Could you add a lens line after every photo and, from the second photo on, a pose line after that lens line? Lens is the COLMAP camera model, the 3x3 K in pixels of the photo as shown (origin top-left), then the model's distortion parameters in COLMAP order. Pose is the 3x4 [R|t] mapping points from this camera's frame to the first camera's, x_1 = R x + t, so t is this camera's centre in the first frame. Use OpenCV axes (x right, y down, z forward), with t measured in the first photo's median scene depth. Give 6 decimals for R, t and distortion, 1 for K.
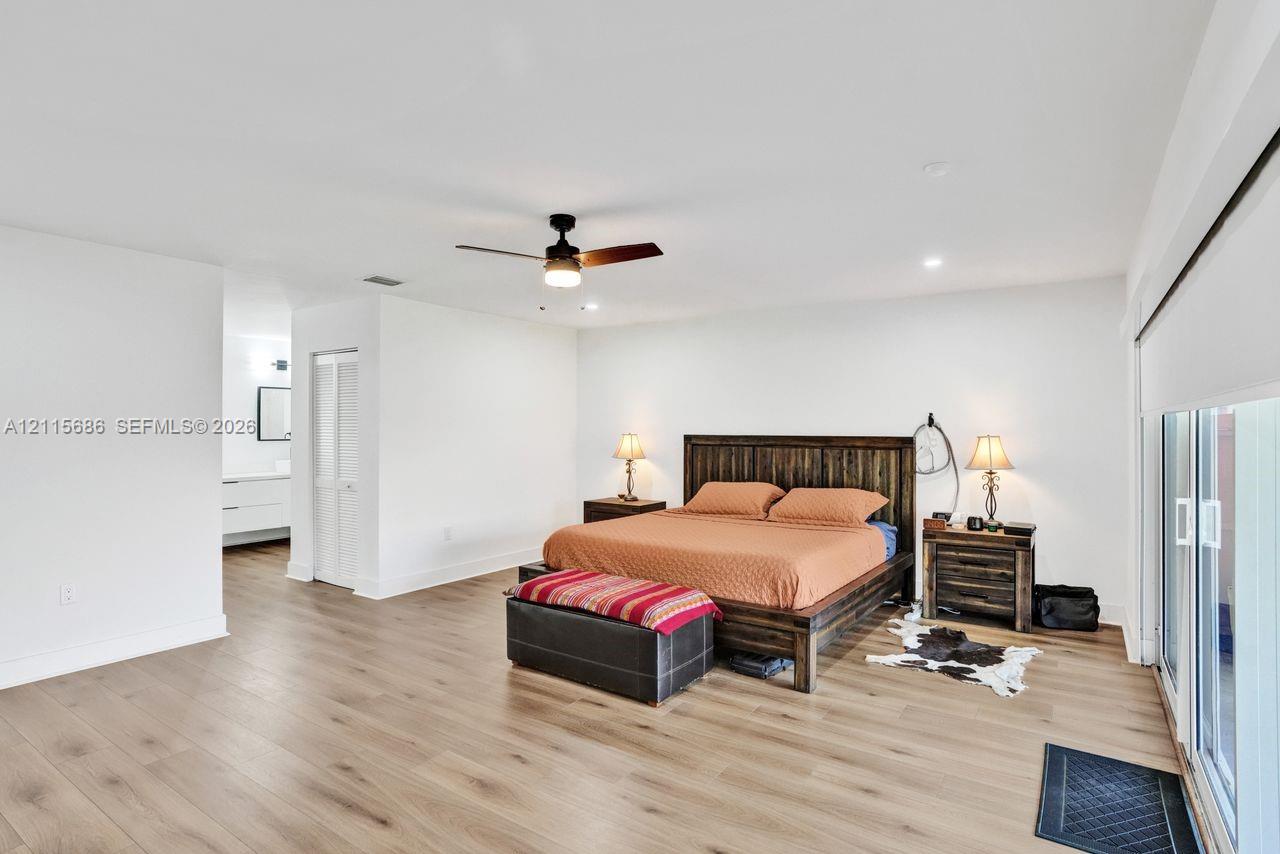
lens RADIAL K [[664.0, 0, 635.9], [0, 664.0, 418.6], [0, 0, 1]] dist [0.000011, -0.000175]
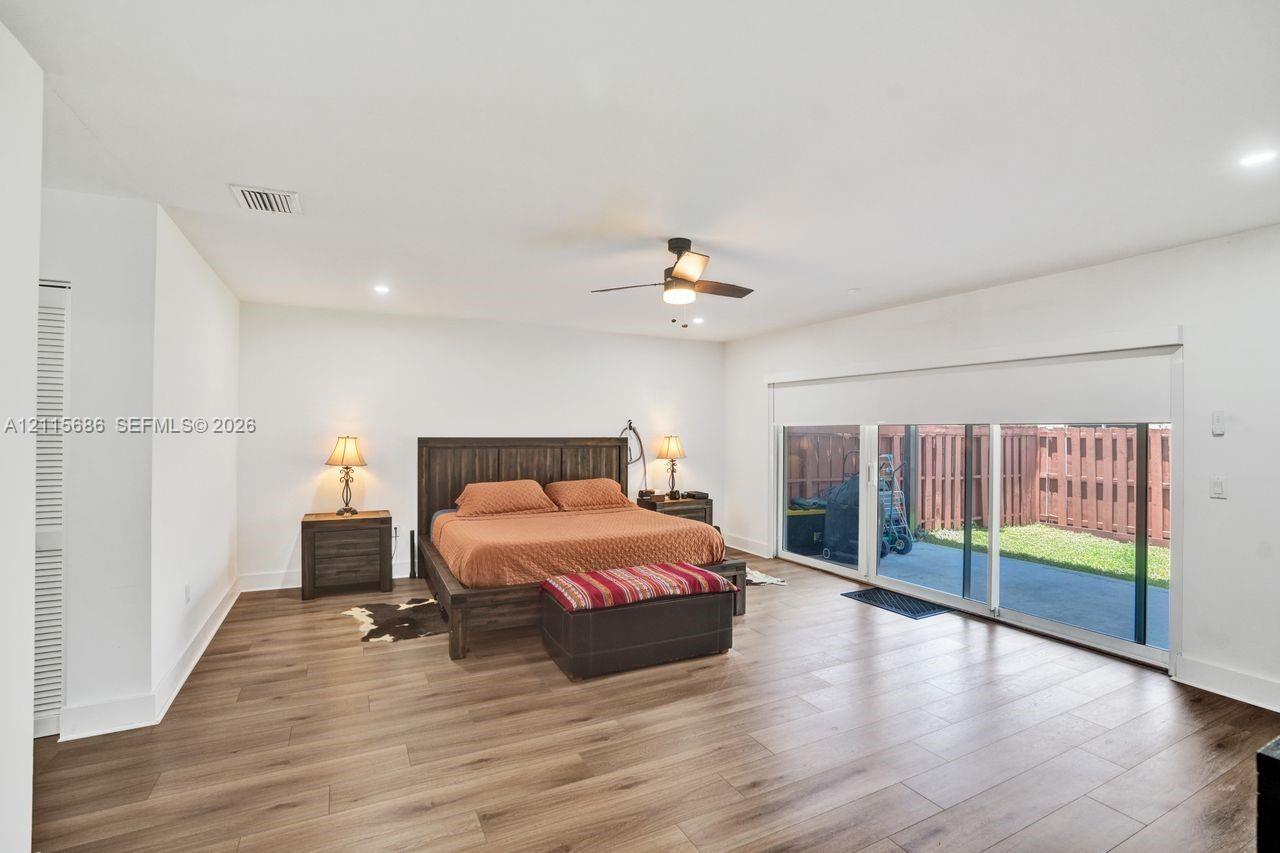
lens RADIAL K [[594.4, 0, 646.0], [0, 594.4, 423.4], [0, 0, 1]] dist [-0.070199, 0.025987]
pose [[0.462530, 0.009226, 0.886556, -0.609830], [-0.015034, 0.999884, -0.002562, 0.000906], [-0.886476, -0.012143, 0.462615, 0.363890]]
